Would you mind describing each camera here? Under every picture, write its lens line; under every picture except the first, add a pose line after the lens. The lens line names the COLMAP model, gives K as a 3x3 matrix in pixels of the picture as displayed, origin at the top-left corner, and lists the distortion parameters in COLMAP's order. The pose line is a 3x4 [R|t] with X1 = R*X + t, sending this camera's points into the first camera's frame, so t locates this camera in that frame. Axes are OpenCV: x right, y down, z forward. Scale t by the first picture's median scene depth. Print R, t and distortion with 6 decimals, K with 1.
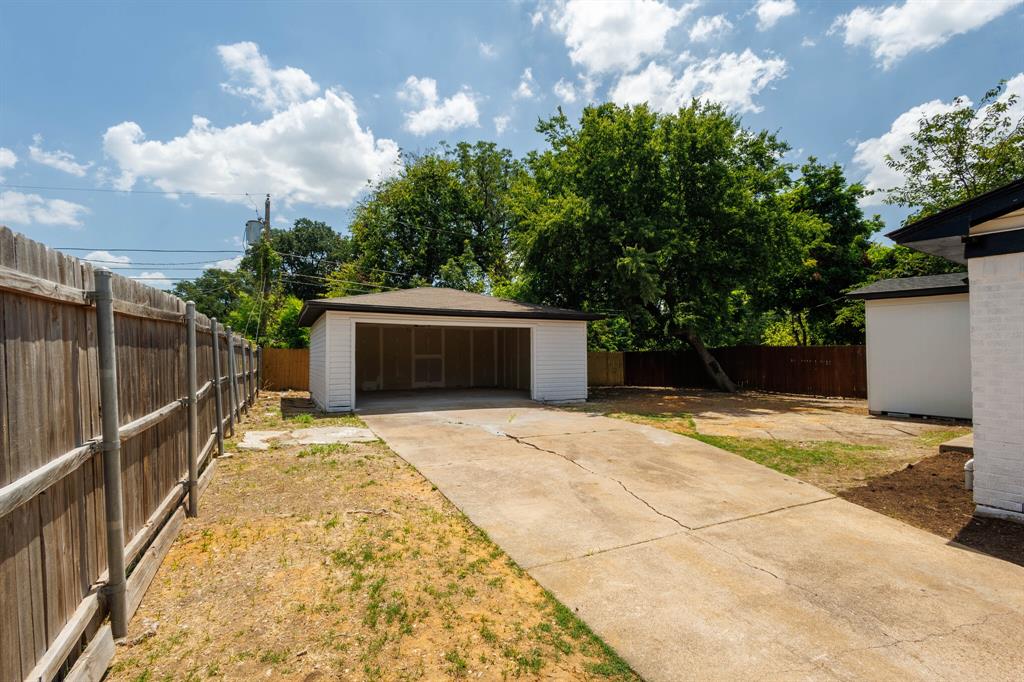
lens RADIAL K [[468.3, 0, 509.9], [0, 468.3, 342.5], [0, 0, 1]] dist [0.010832, -0.002067]
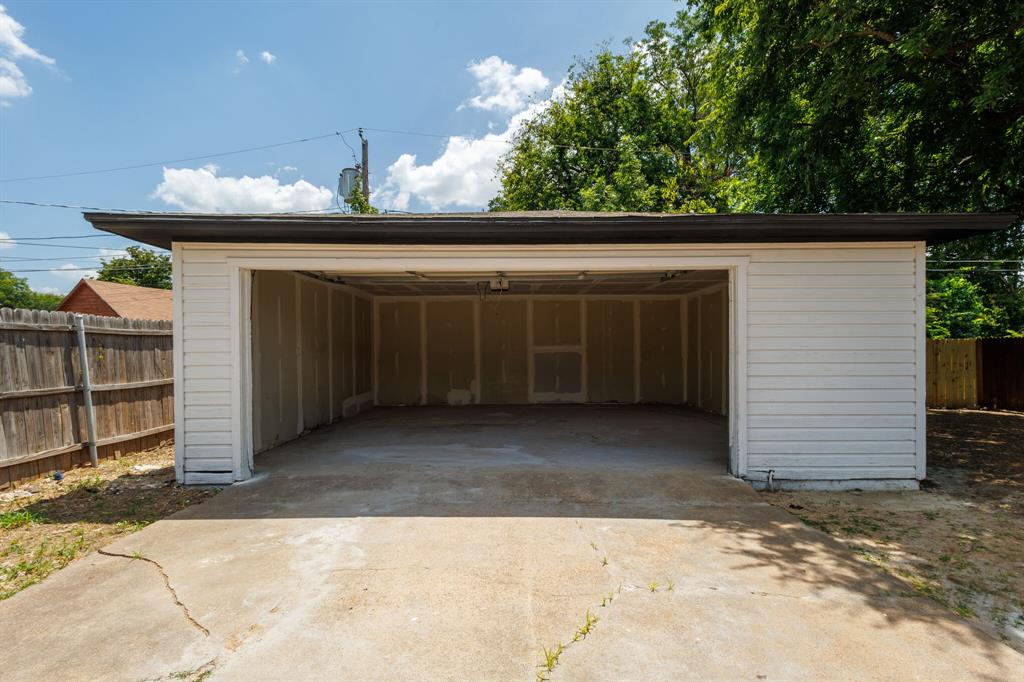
lens RADIAL K [[468.3, 0, 526.8], [0, 468.3, 352.5], [0, 0, 1]] dist [0.010832, -0.002067]
pose [[0.897885, 0.004642, -0.440205, 0.048307], [0.014171, 0.999121, 0.039440, 0.010922], [0.440002, -0.041651, 0.897030, 0.470755]]
